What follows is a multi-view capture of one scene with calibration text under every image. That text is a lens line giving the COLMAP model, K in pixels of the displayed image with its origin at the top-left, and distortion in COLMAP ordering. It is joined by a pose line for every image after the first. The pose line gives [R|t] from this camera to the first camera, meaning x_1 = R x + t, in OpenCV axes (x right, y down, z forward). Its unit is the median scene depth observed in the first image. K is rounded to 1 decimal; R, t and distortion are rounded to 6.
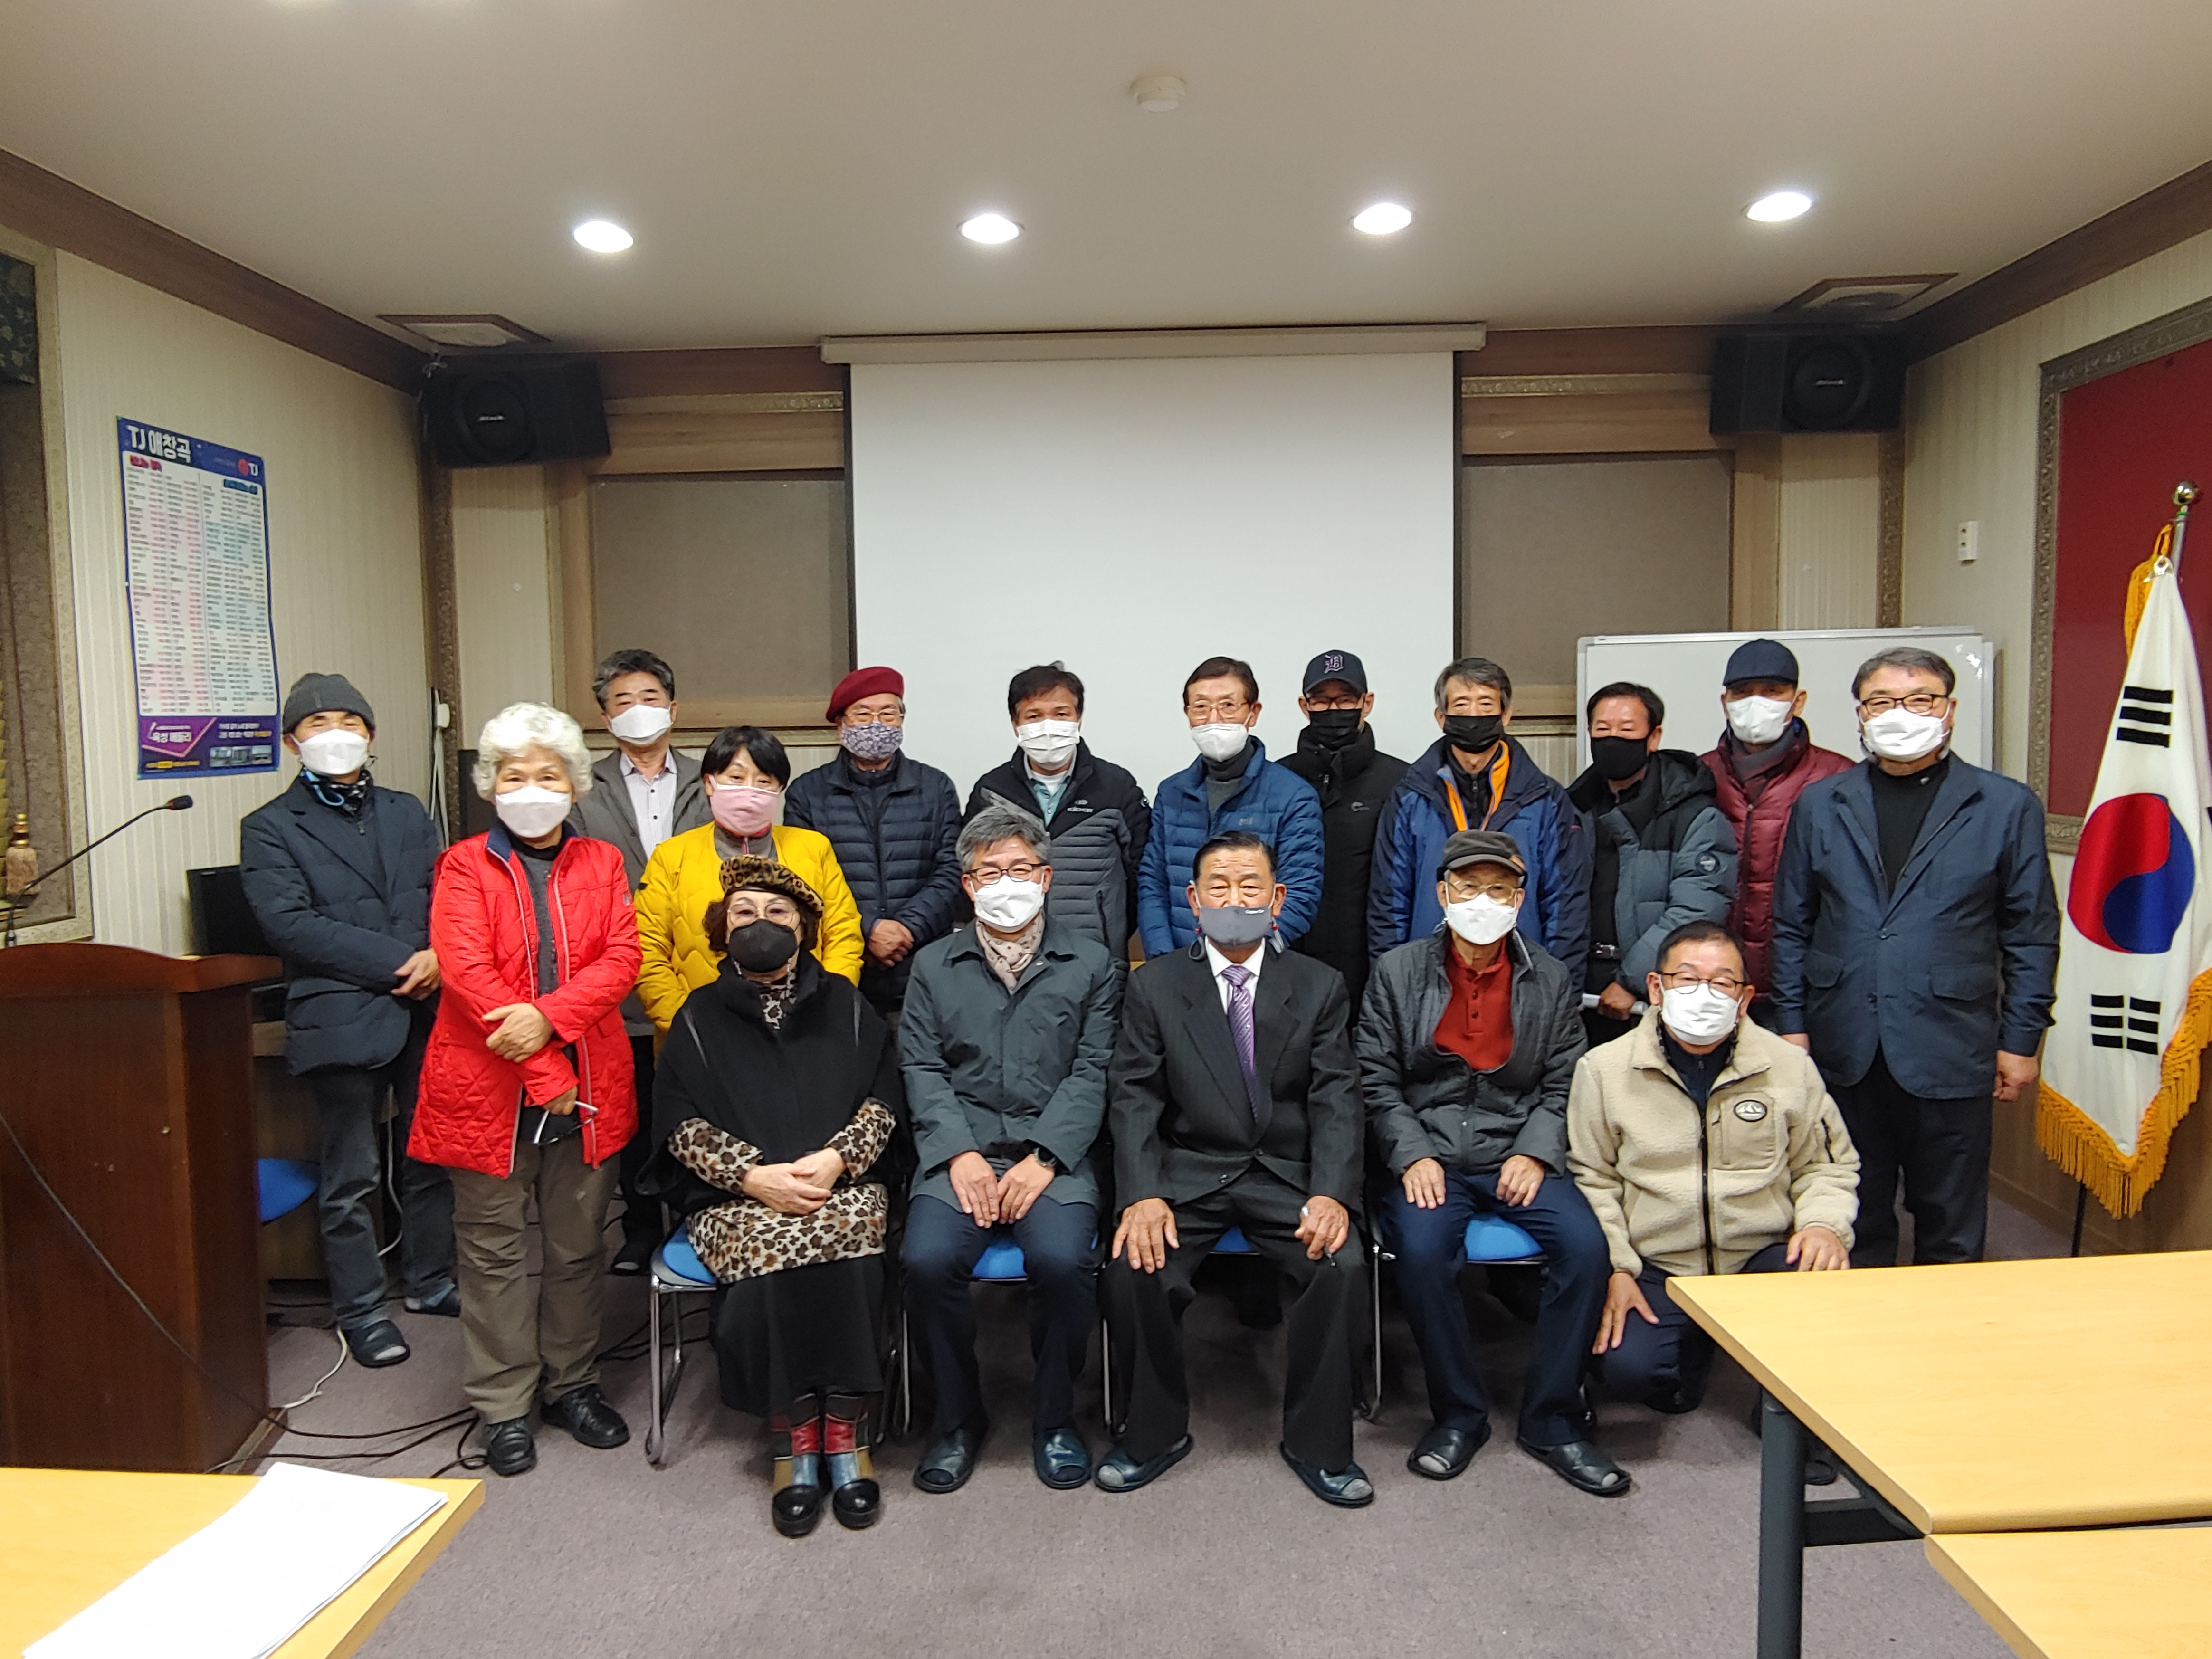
lens RADIAL K [[1420.6, 0, 1112.3], [0, 1420.6, 823.9], [0, 0, 1]] dist [-0.001284, -0.000138]
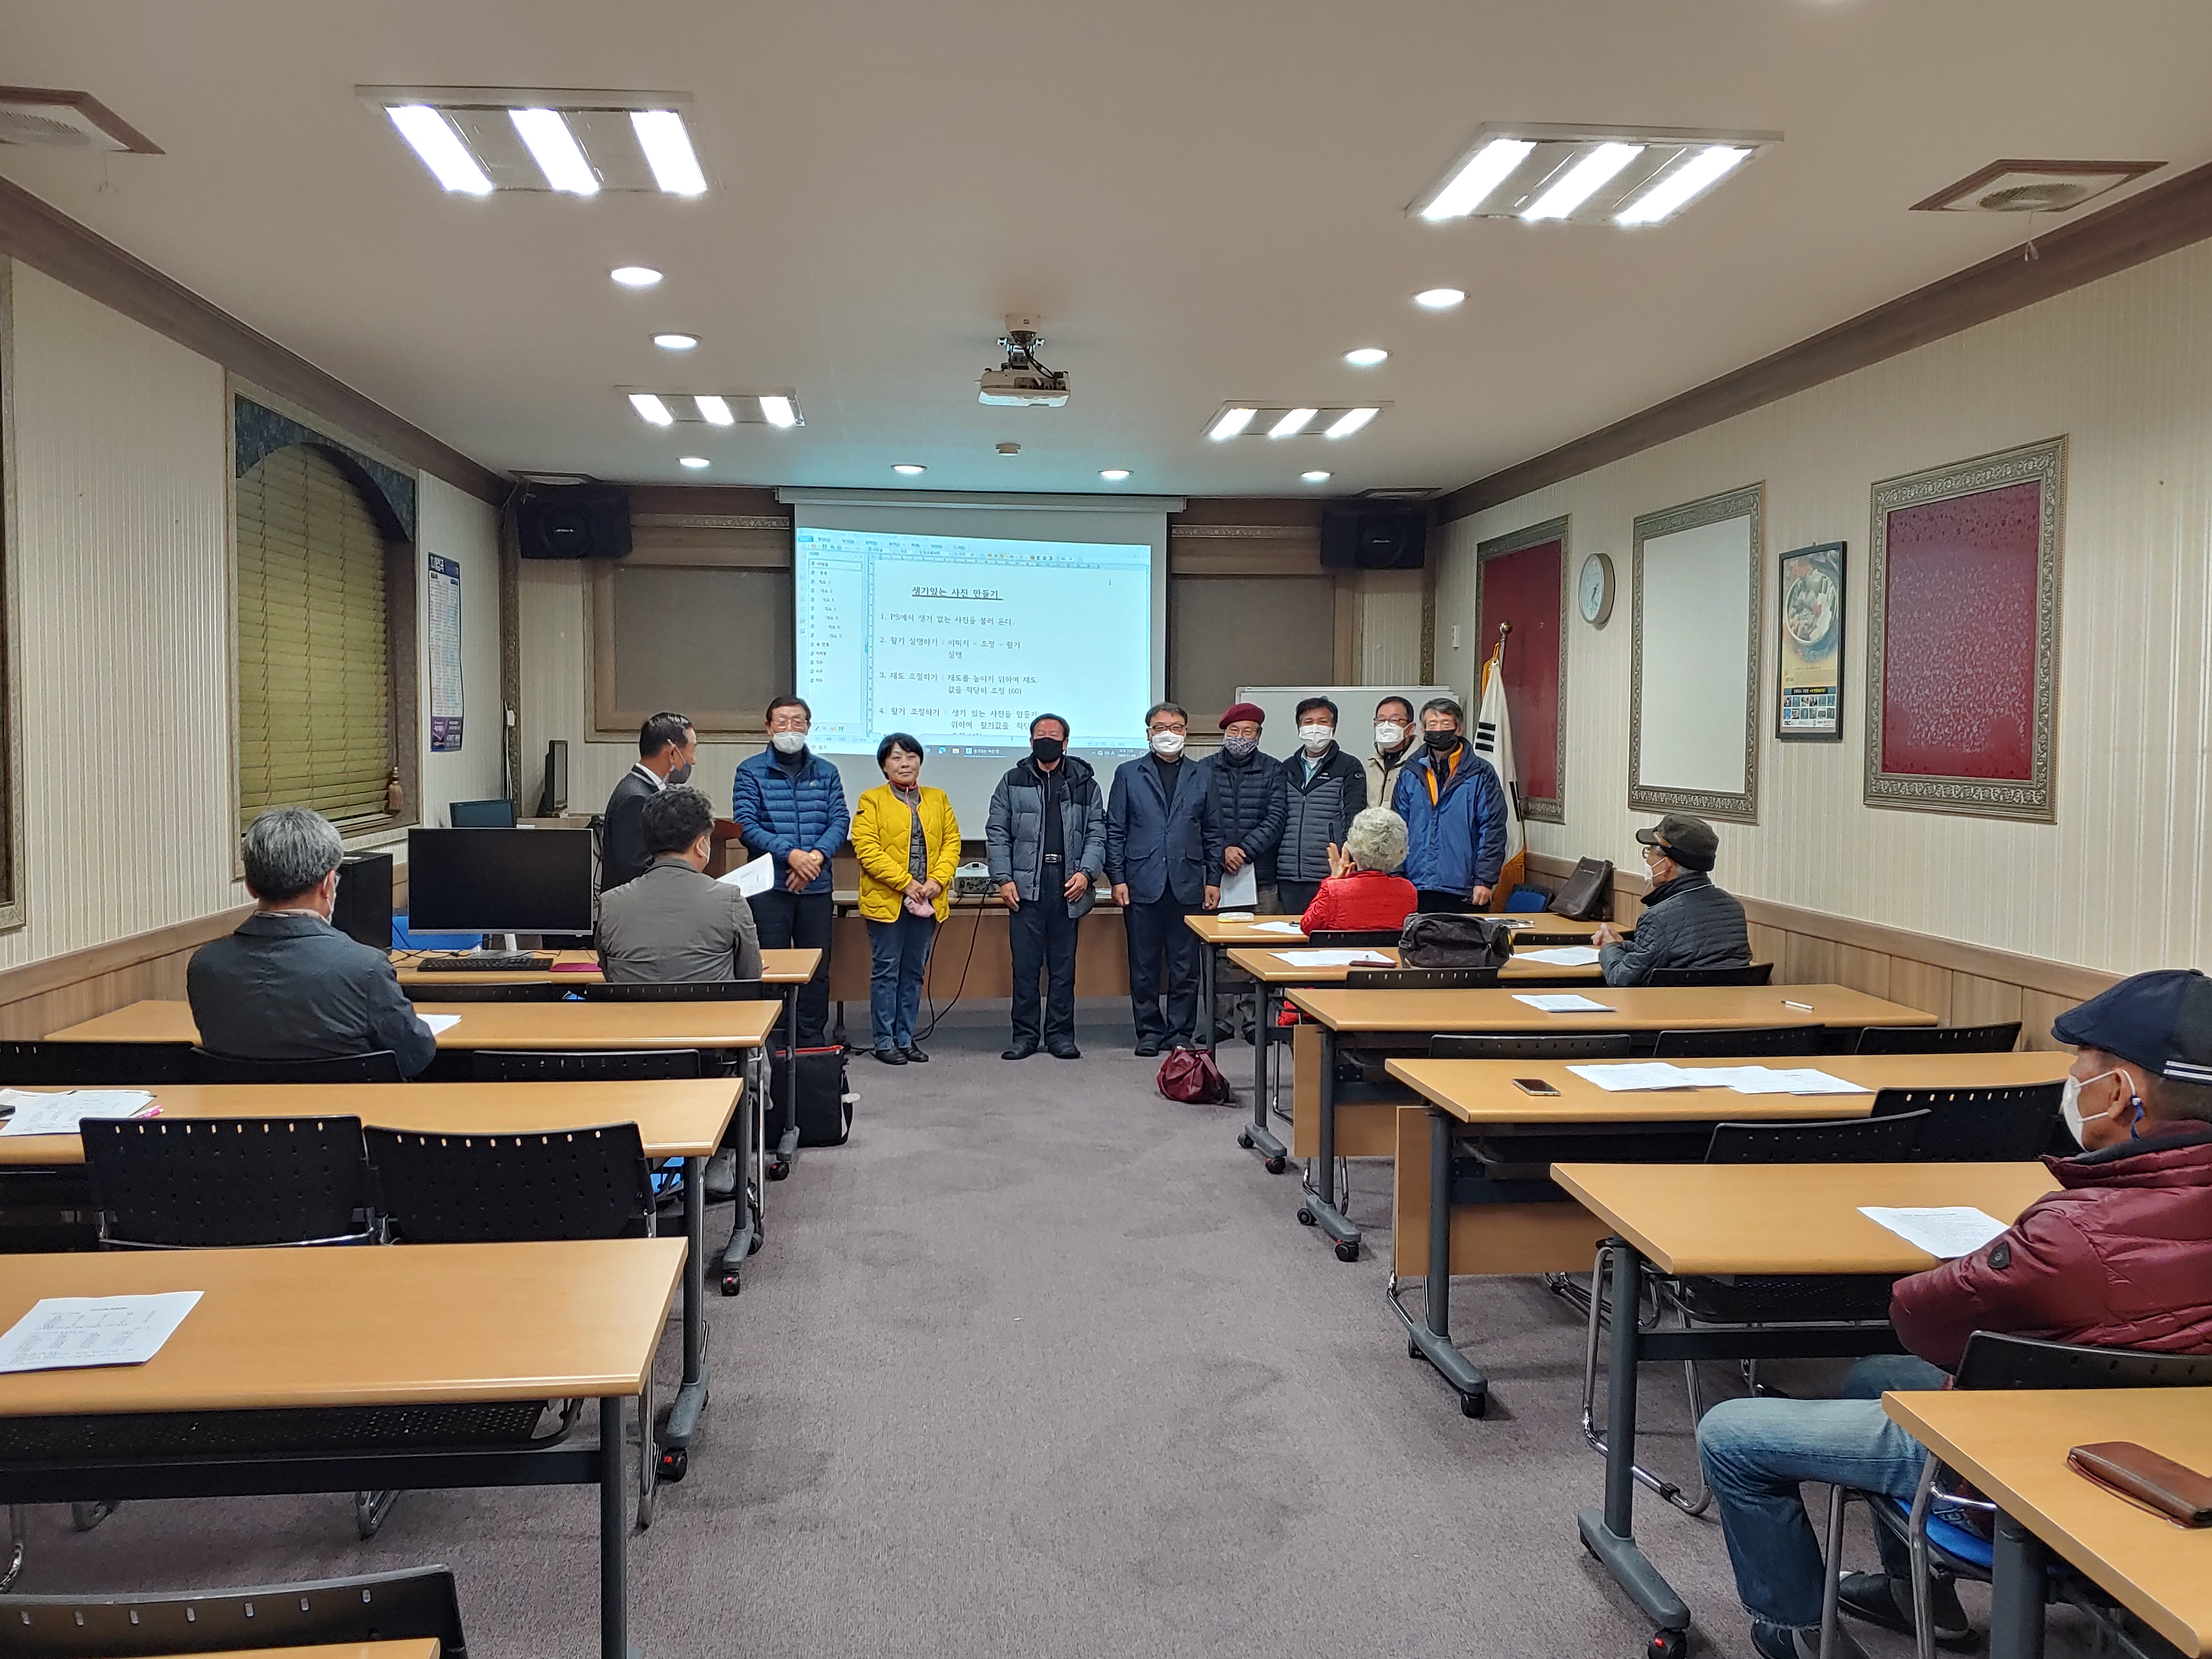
lens RADIAL K [[1867.5, 0, 1099.9], [0, 1867.5, 823.5], [0, 0, 1]] dist [0.019392, -0.050859]
pose [[0.990444, 0.012592, 0.137338, -0.128249], [-0.008449, 0.999493, -0.030706, 0.094818], [-0.137655, 0.029252, 0.990048, -1.104020]]
